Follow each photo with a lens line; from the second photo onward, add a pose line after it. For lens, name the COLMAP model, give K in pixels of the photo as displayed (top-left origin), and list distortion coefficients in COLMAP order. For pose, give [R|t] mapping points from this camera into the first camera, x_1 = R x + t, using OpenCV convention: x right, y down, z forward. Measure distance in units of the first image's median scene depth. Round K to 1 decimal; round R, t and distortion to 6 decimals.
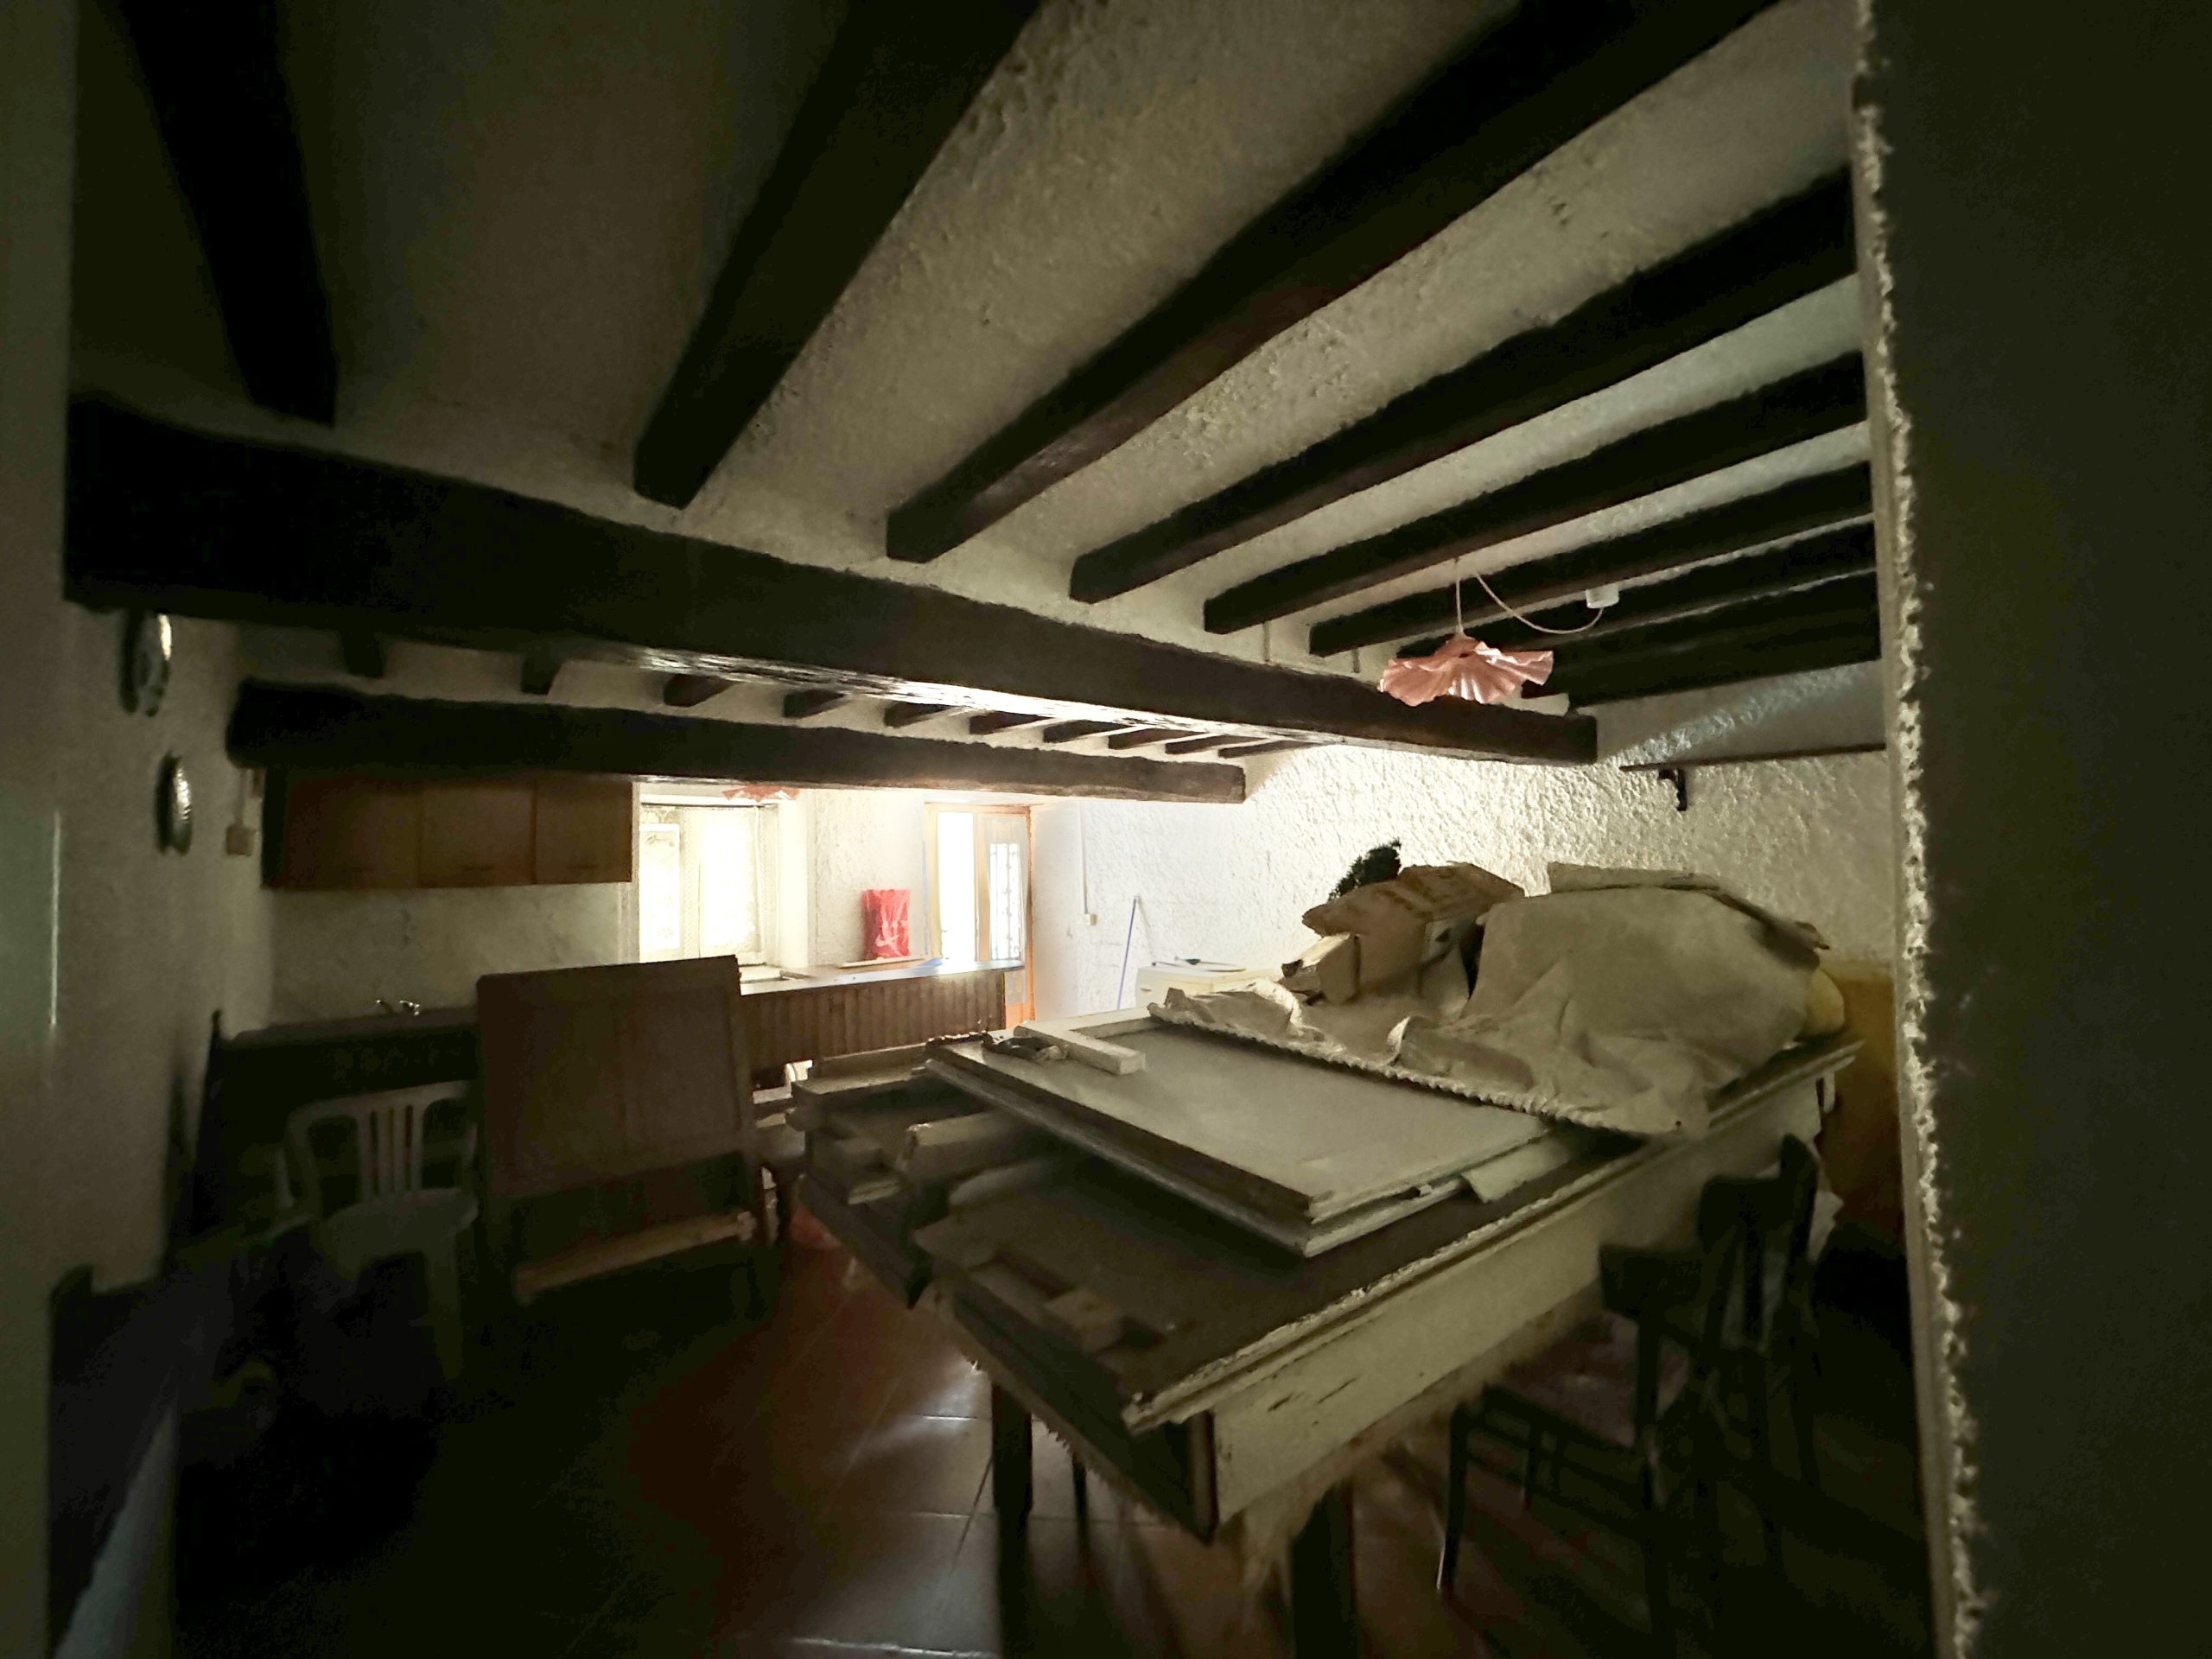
lens RADIAL K [[881.1, 0, 1110.0], [0, 881.1, 826.8], [0, 0, 1]] dist [-0.002004, 0.000198]
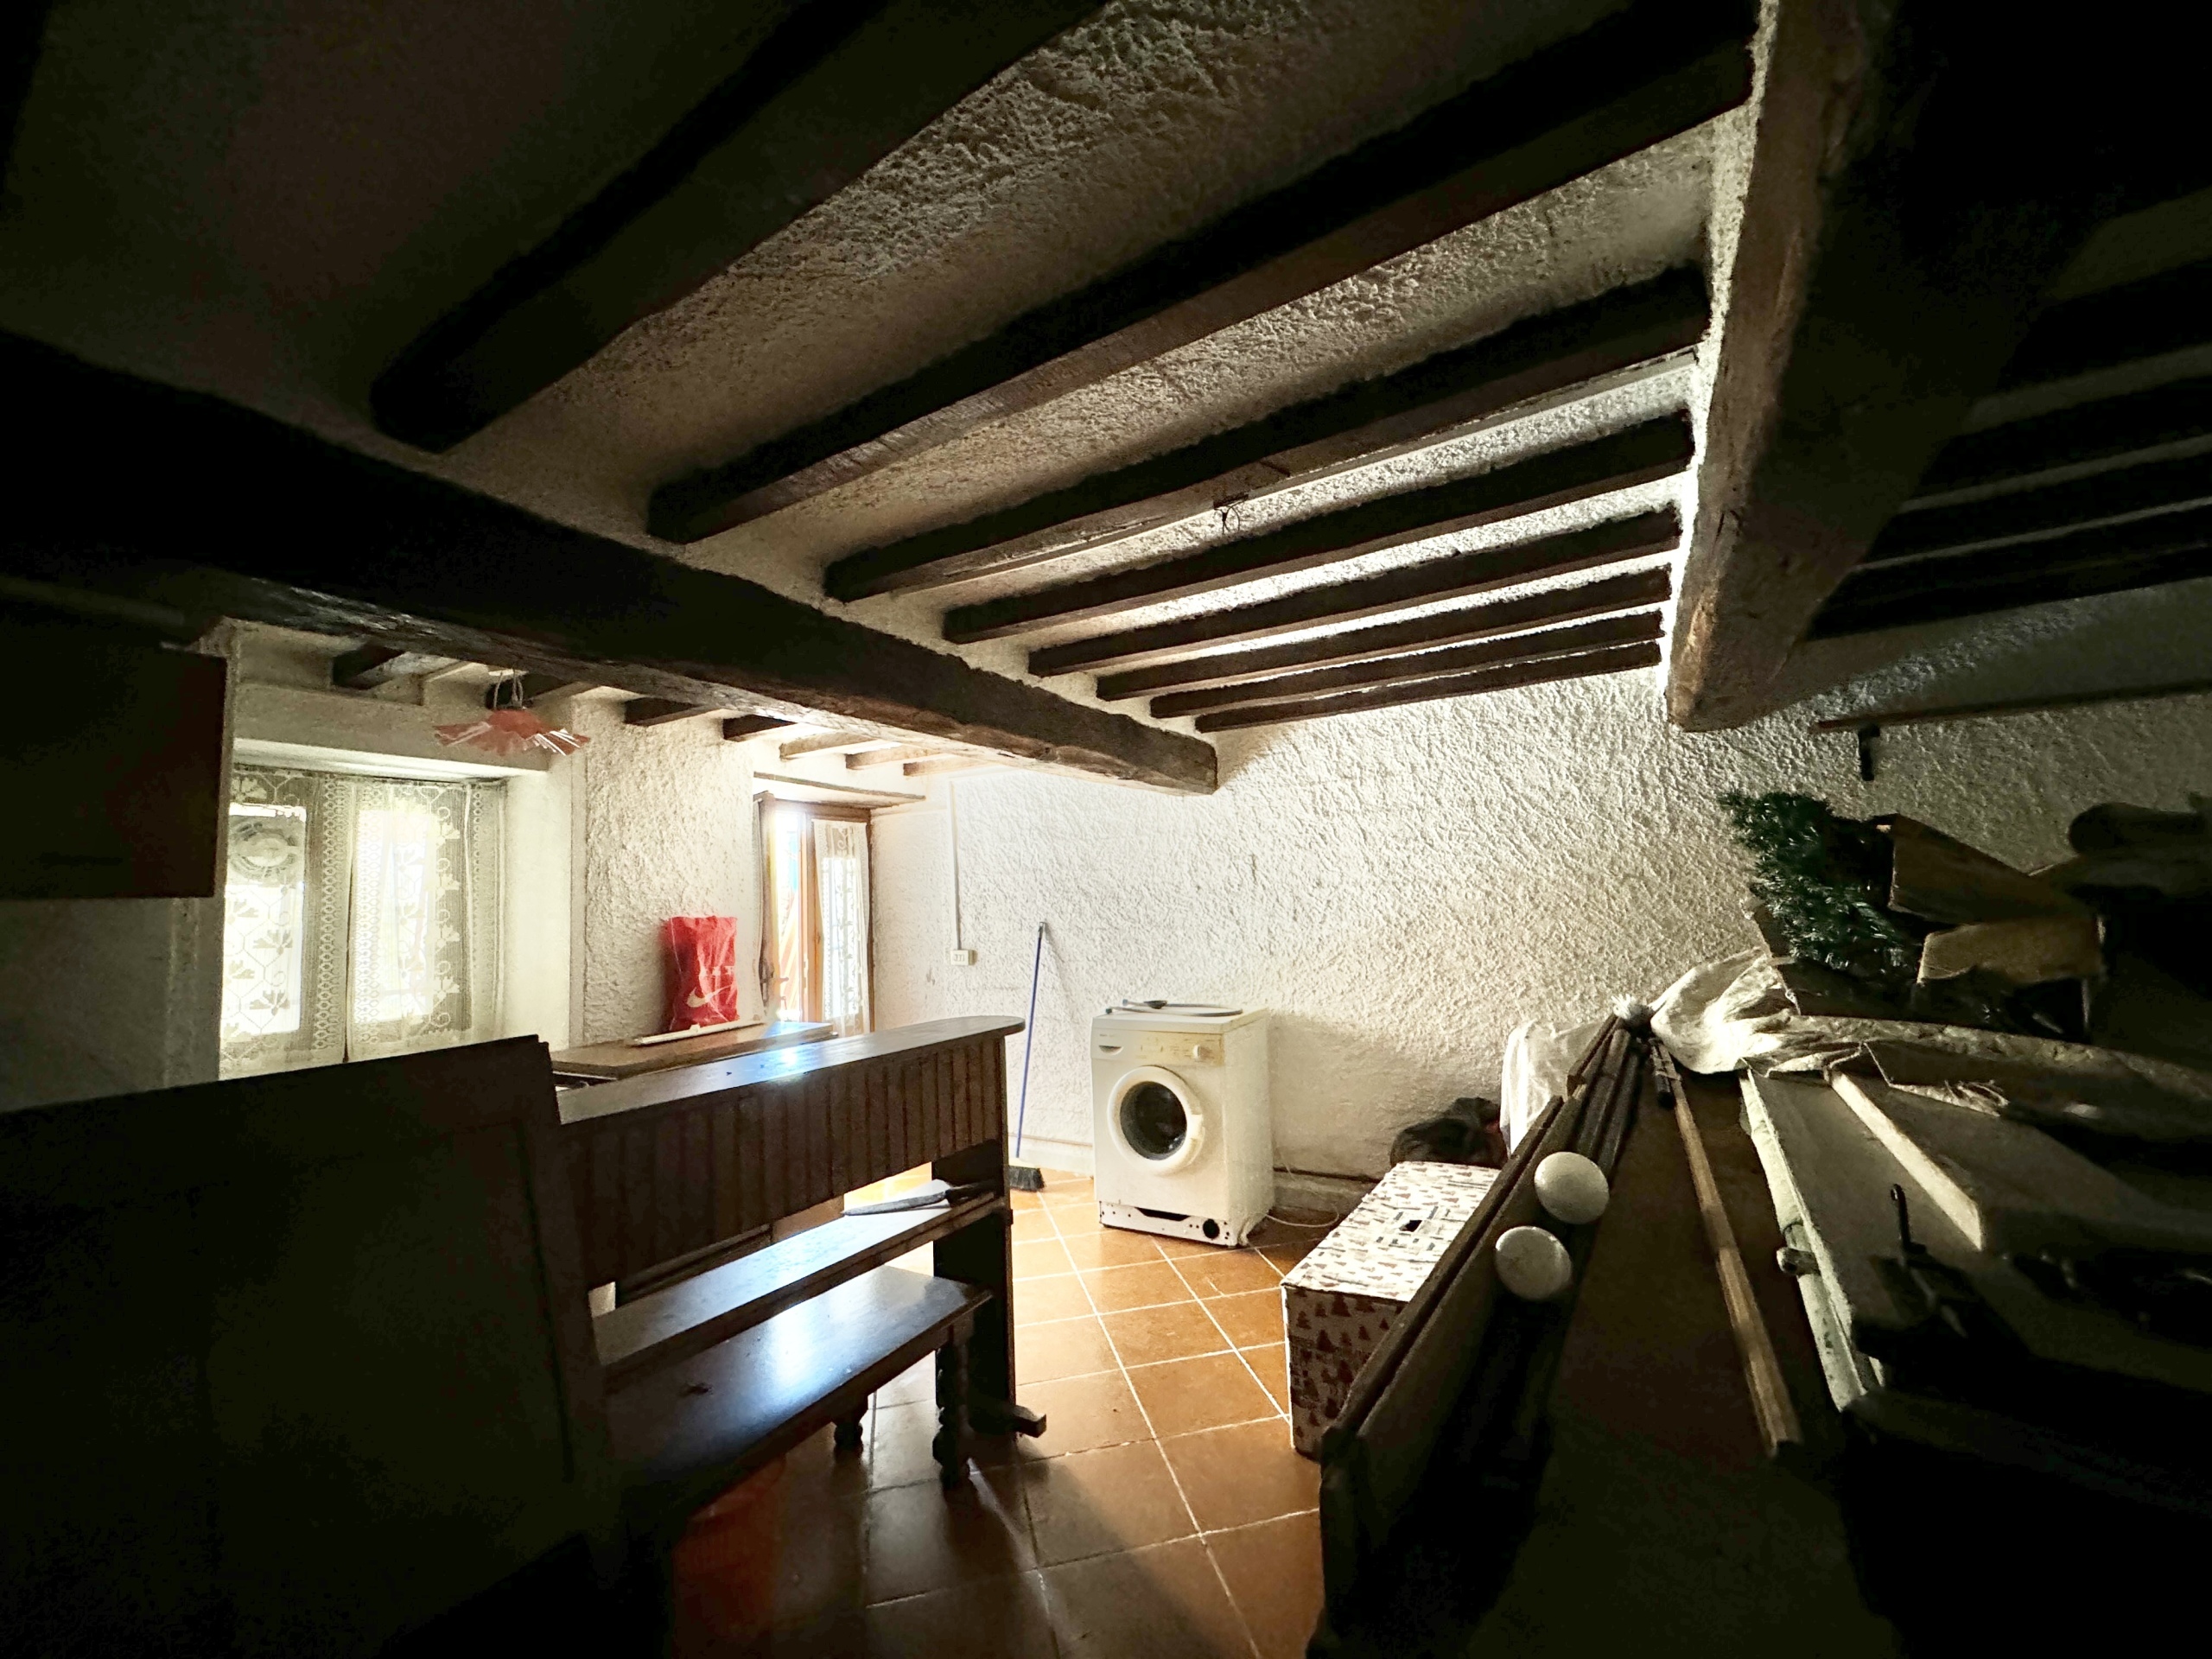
lens RADIAL K [[881.1, 0, 1103.7], [0, 881.1, 844.8], [0, 0, 1]] dist [-0.002004, 0.000198]
pose [[0.944273, 0.003974, 0.329139, -0.213787], [0.007142, 0.999444, -0.032560, 0.046638], [-0.329085, 0.033096, 0.943720, 0.340136]]
